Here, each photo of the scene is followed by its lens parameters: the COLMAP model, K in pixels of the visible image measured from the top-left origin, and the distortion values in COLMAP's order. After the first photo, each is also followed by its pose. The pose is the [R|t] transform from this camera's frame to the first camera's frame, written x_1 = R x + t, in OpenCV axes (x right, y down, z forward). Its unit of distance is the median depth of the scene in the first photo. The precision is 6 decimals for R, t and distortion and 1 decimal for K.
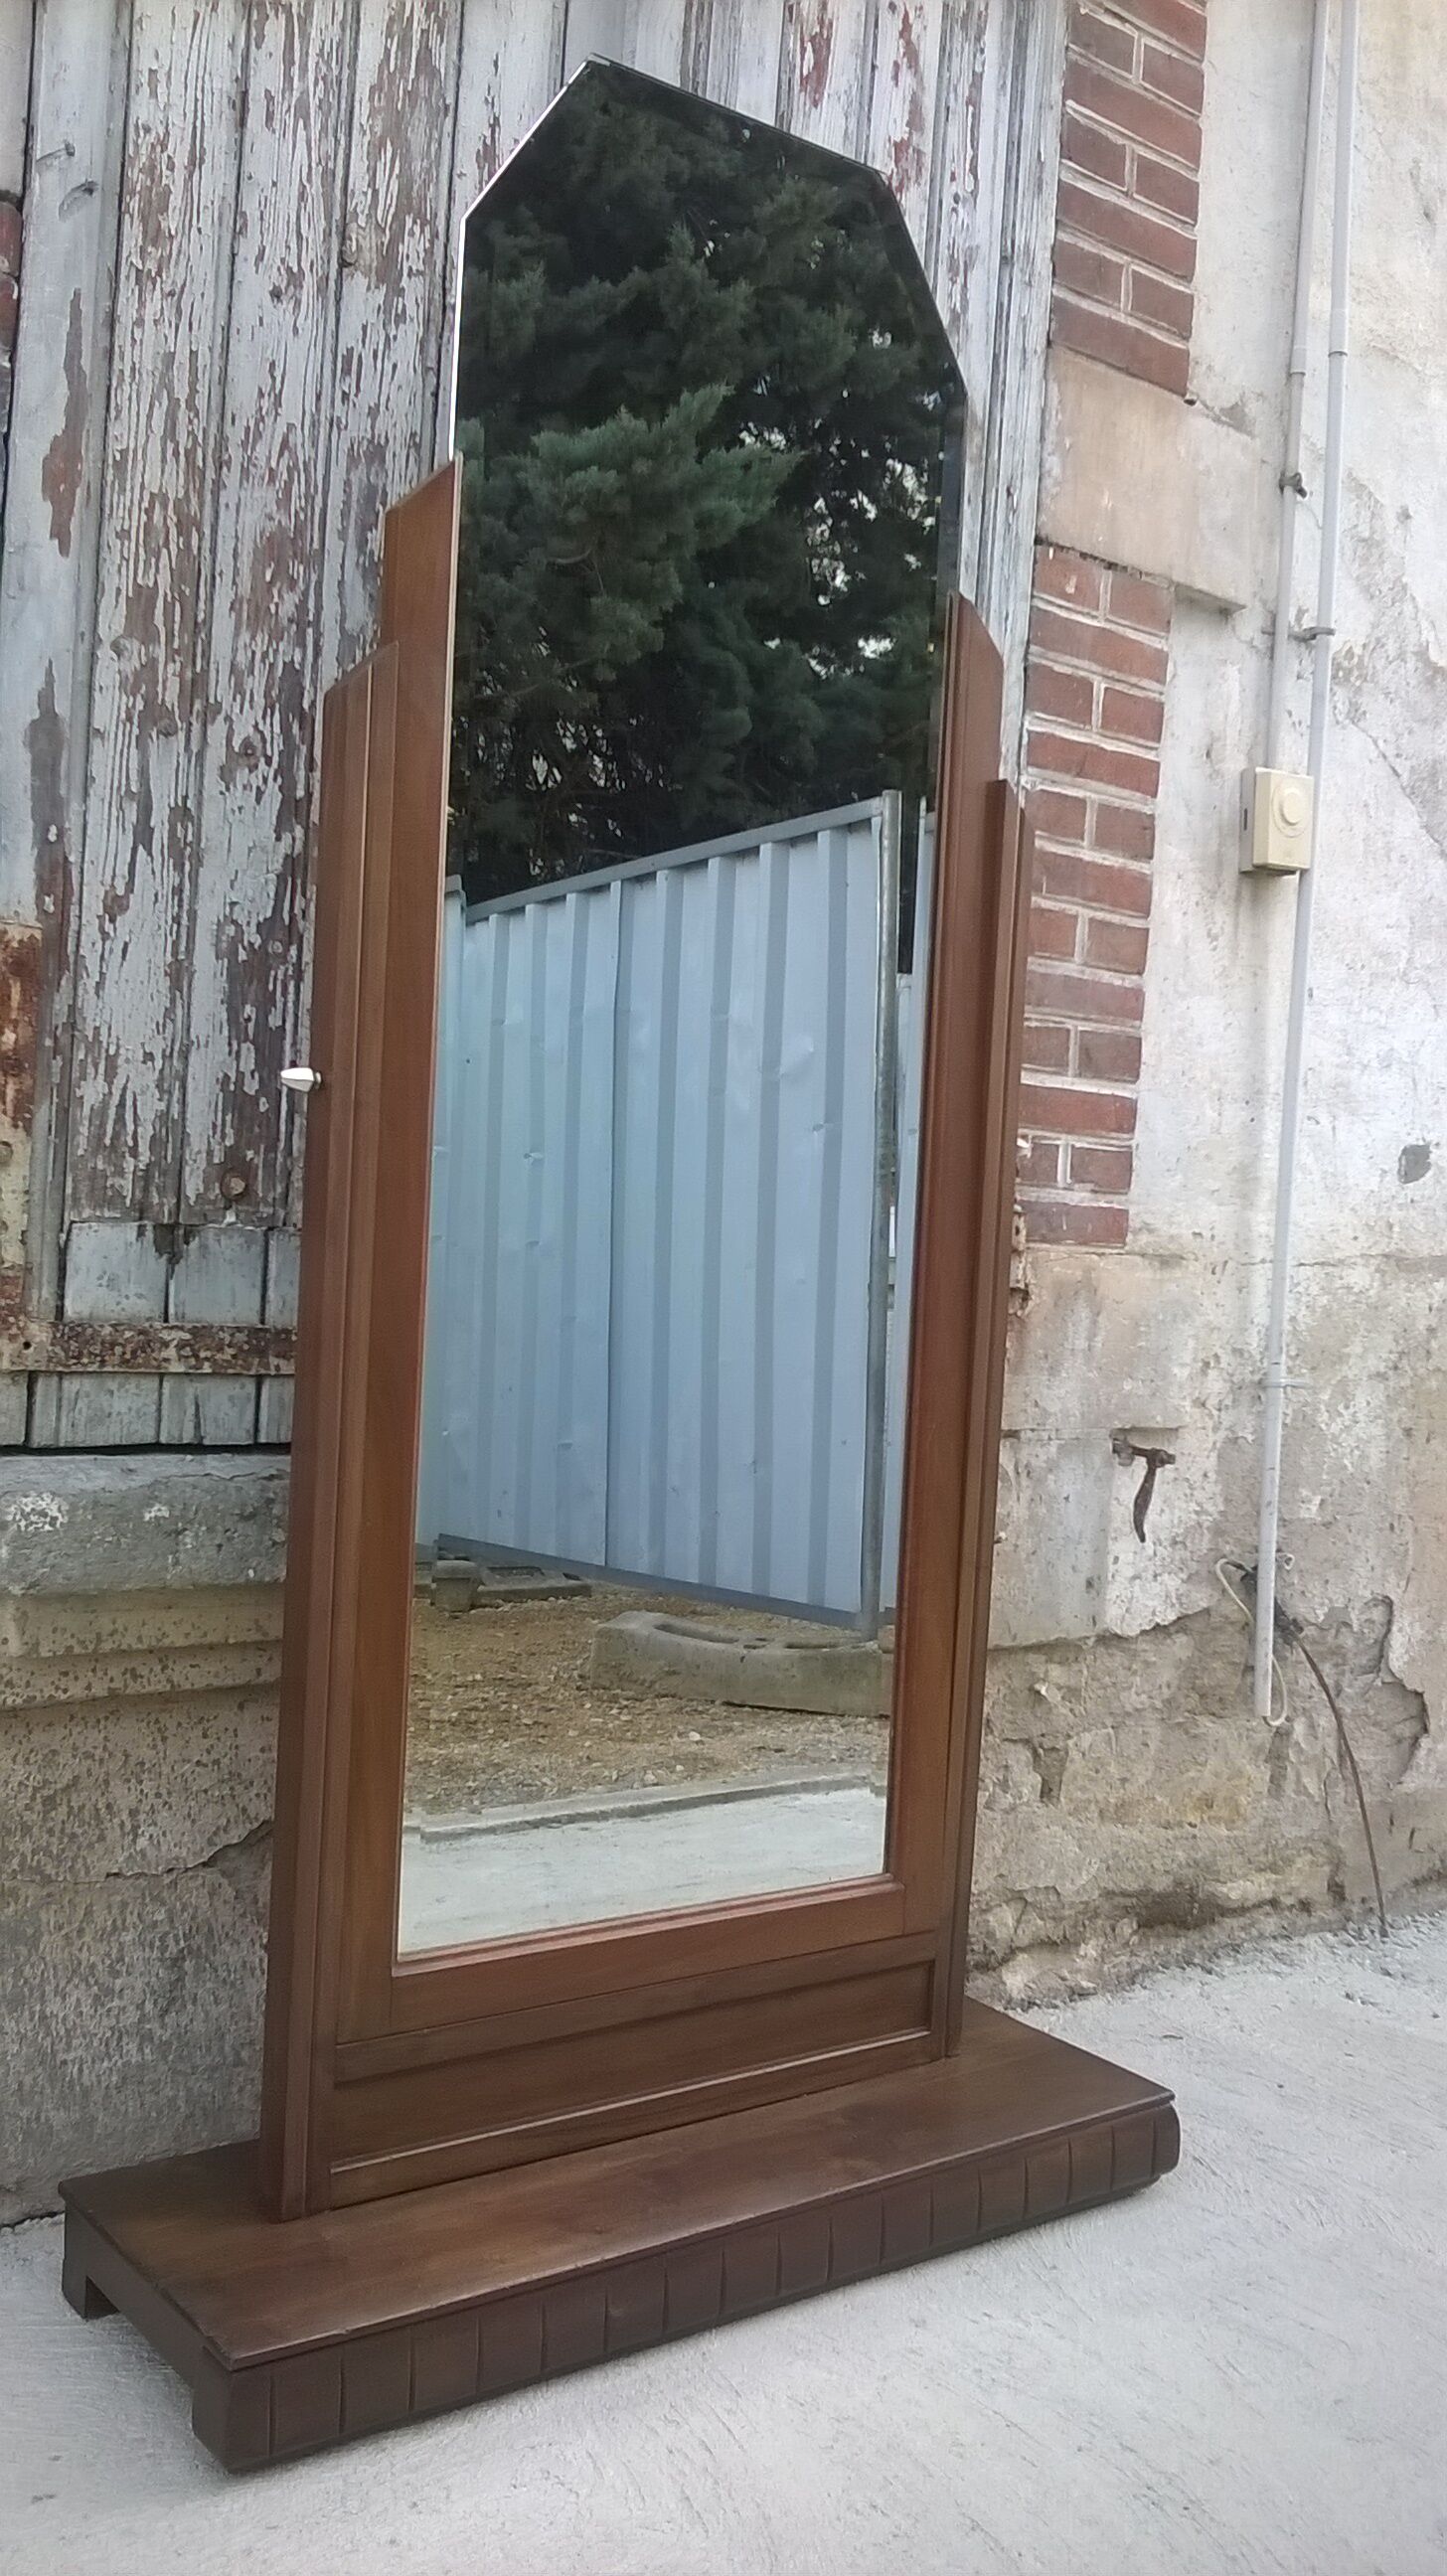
lens RADIAL K [[2297.1, 0, 757.1], [0, 2297.1, 1301.6], [0, 0, 1]] dist [0.011071, -0.112660]
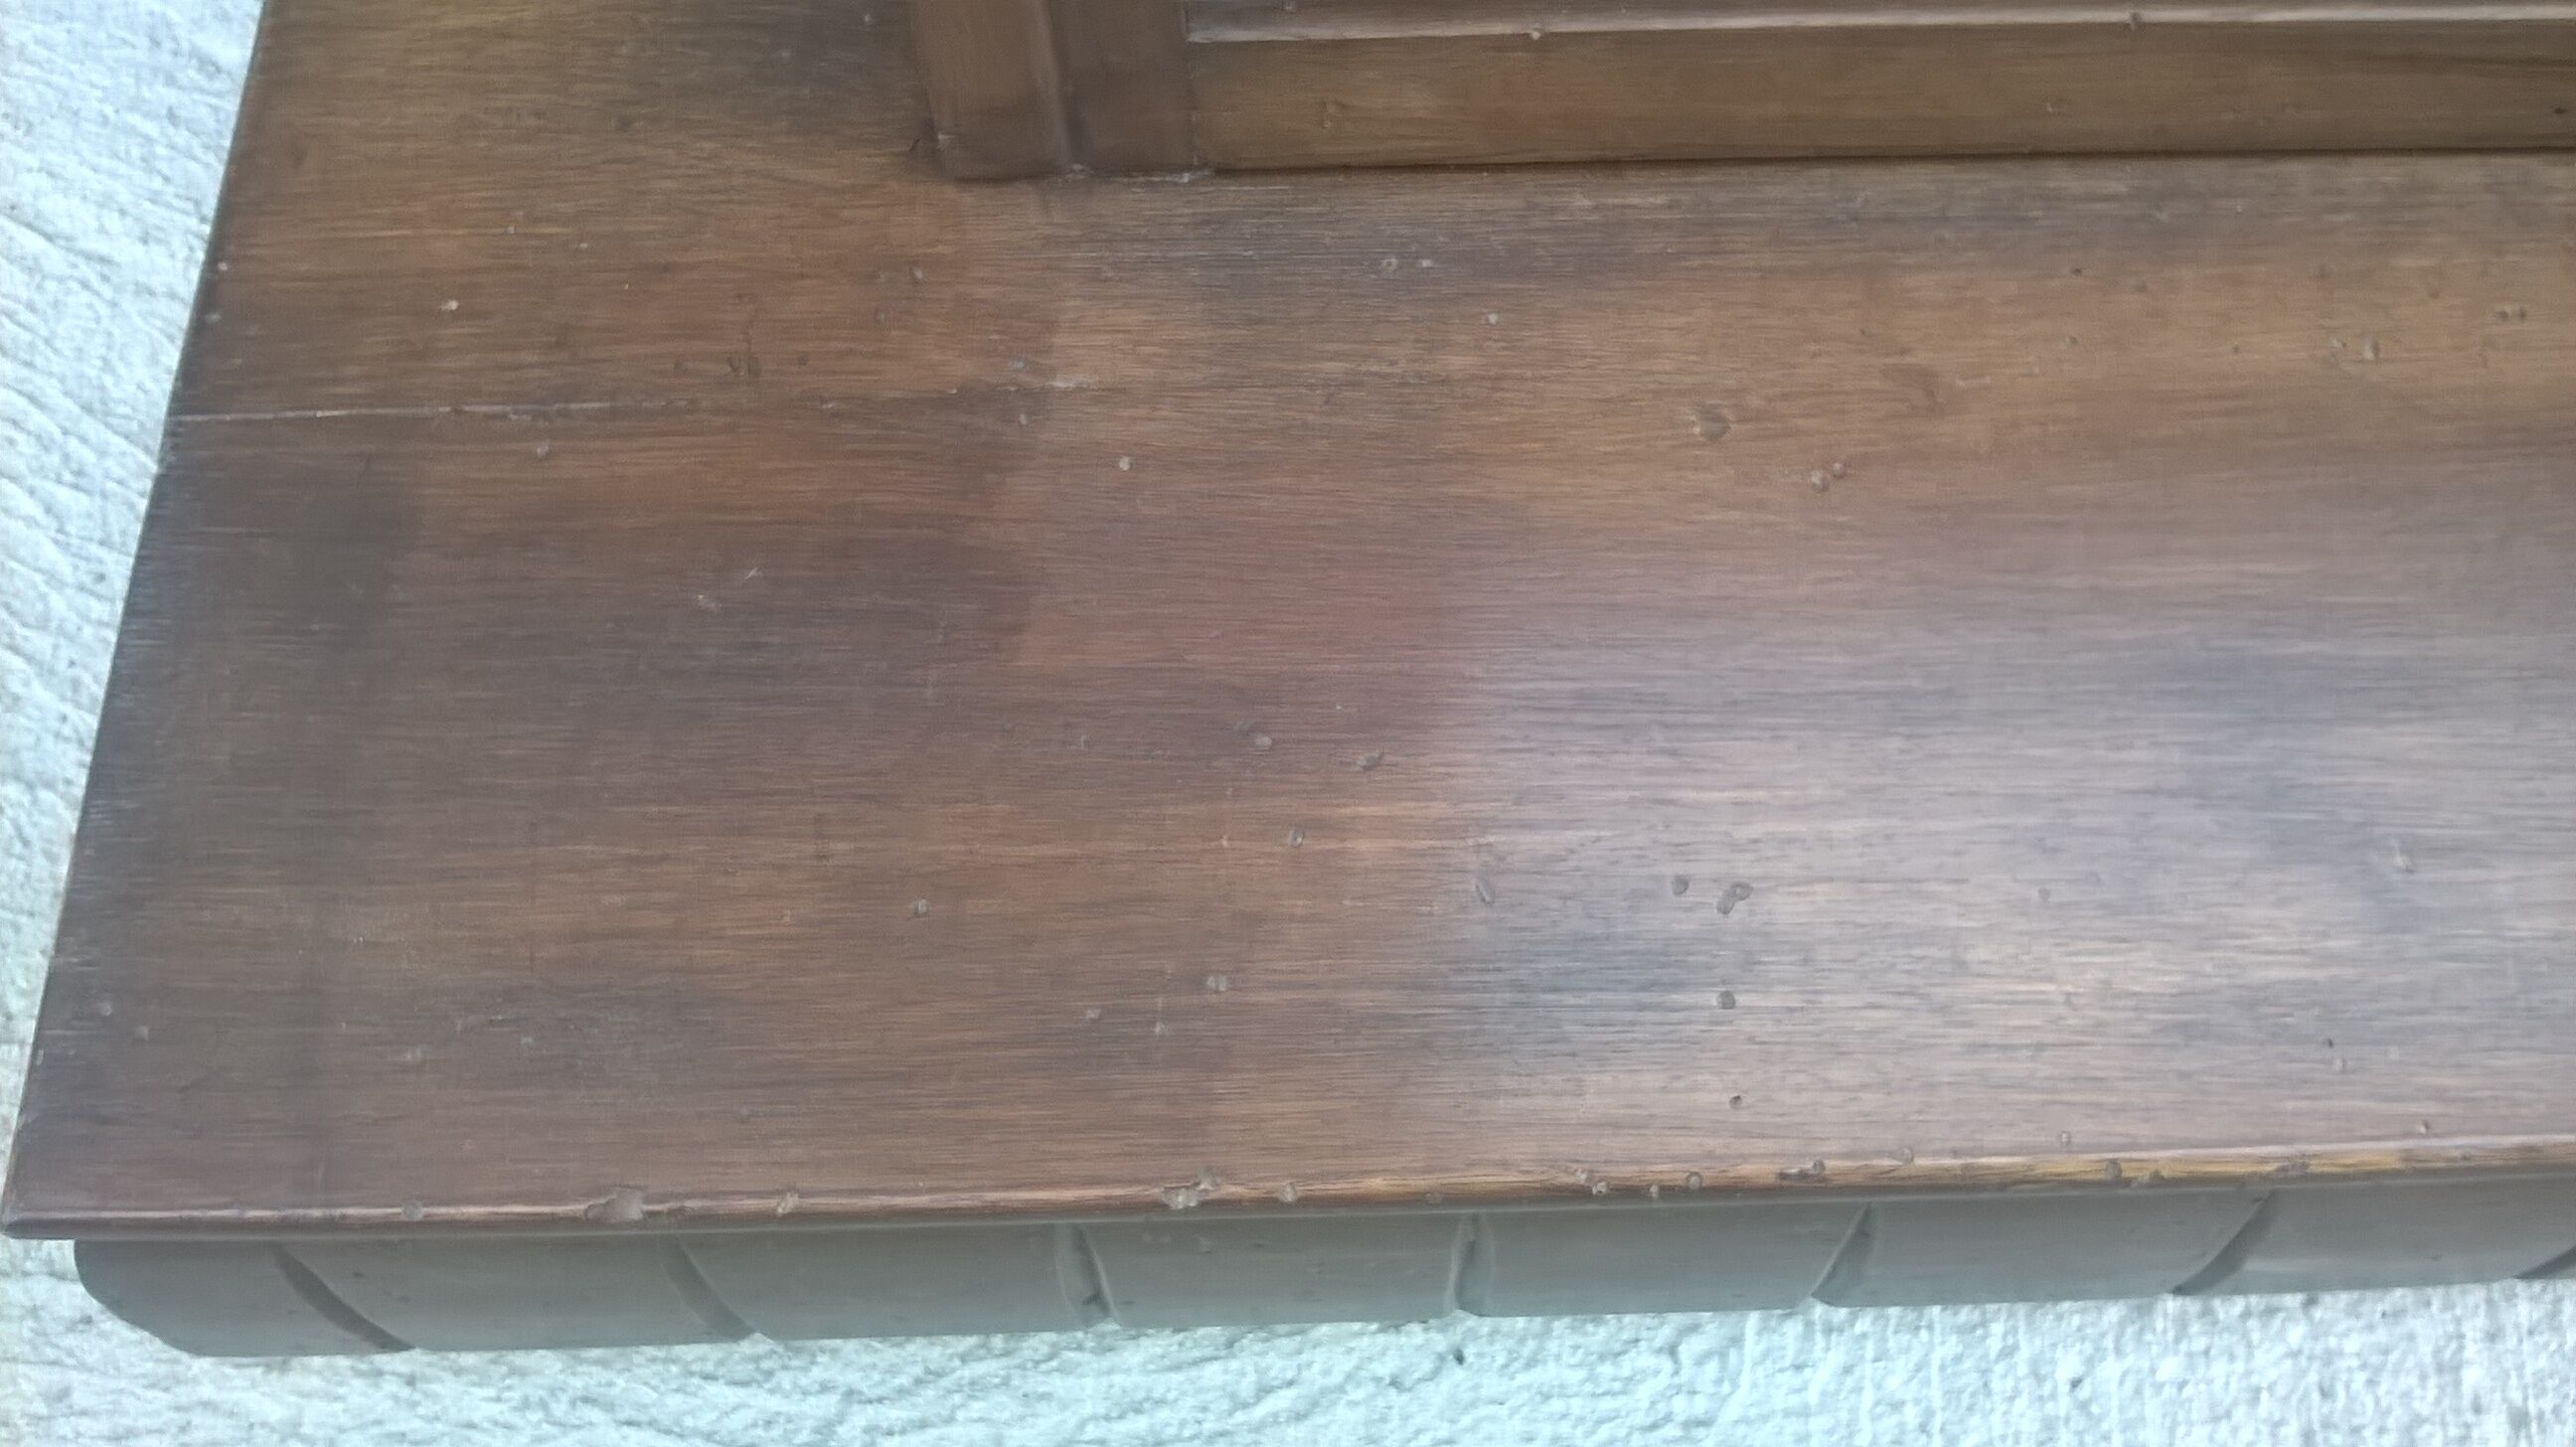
lens RADIAL K [[2297.1, 0, 1281.8], [0, 2297.1, 708.4], [0, 0, 1]] dist [0.011071, -0.112660]
pose [[0.797406, 0.508359, -0.325137, -0.081228], [0.040982, 0.491938, 0.869665, 0.221084], [0.602050, -0.706801, 0.371441, 0.826948]]
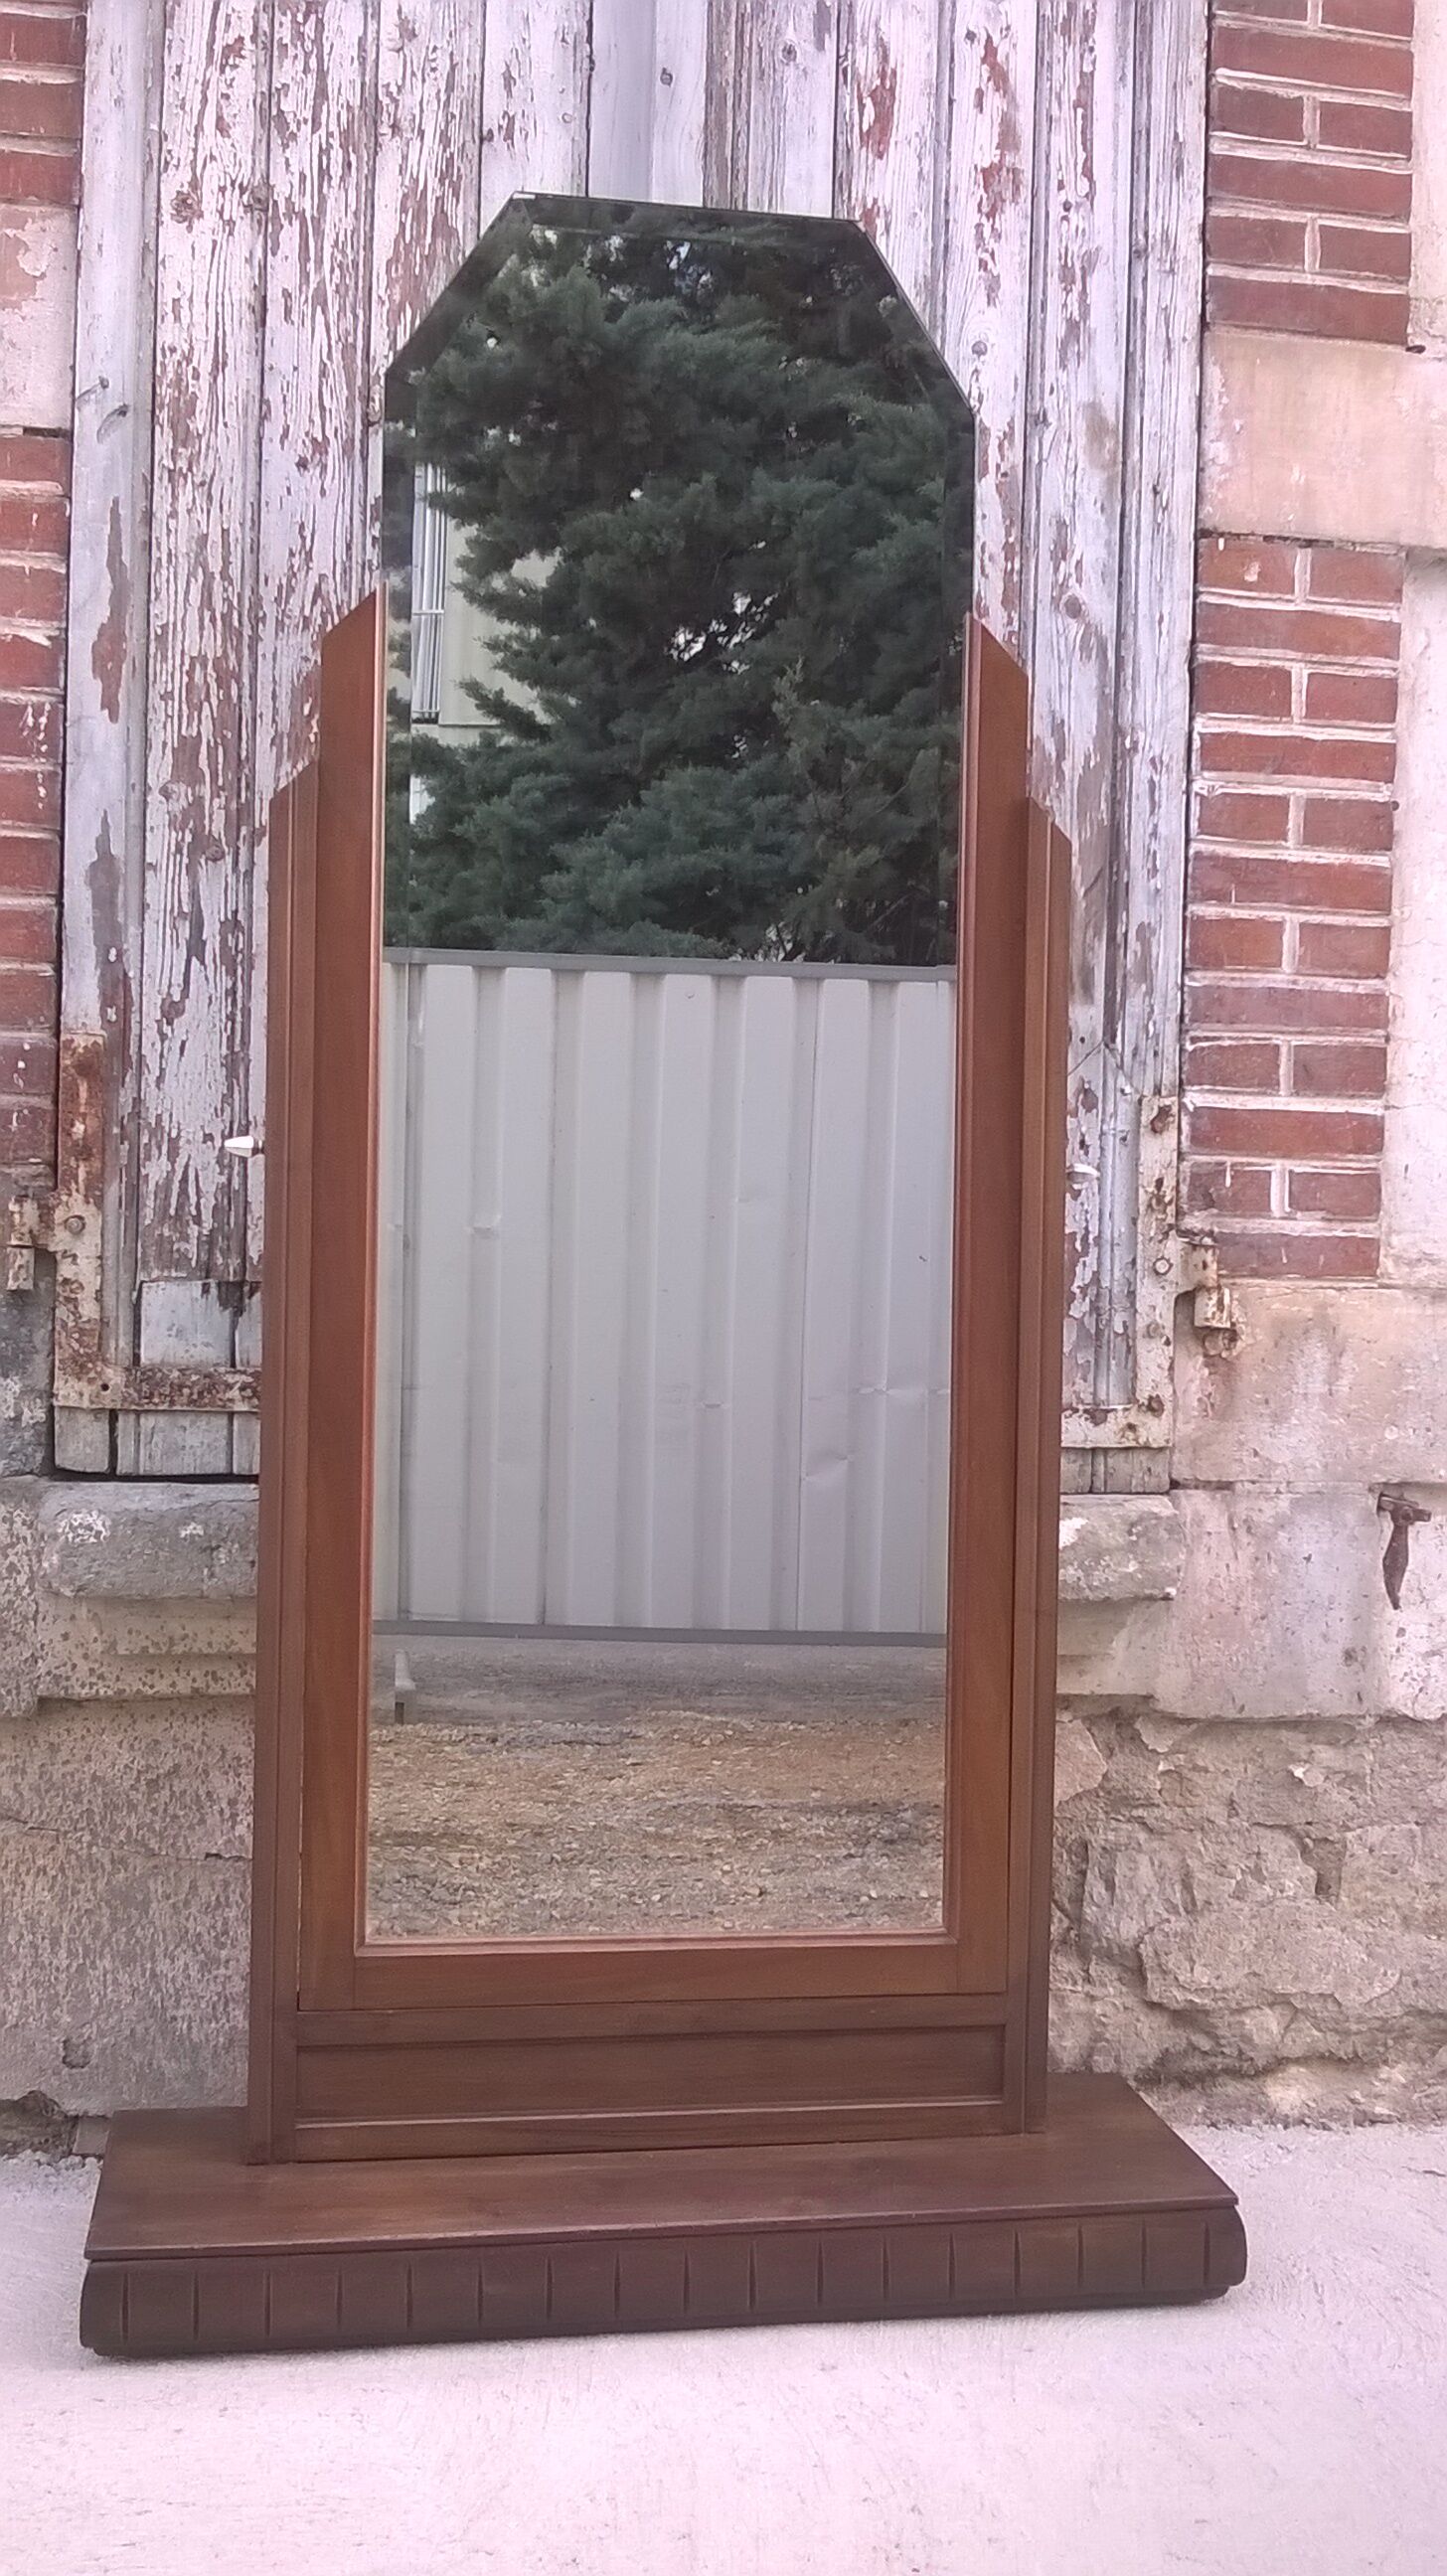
lens RADIAL K [[2580.9, 0, 752.9], [0, 2580.9, 1283.9], [0, 0, 1]] dist [-0.012794, 0.000000]
pose [[0.880357, -0.035102, -0.473010, 0.567238], [0.011608, 0.998554, -0.052497, 0.037174], [0.474169, 0.040726, 0.879492, -0.007143]]
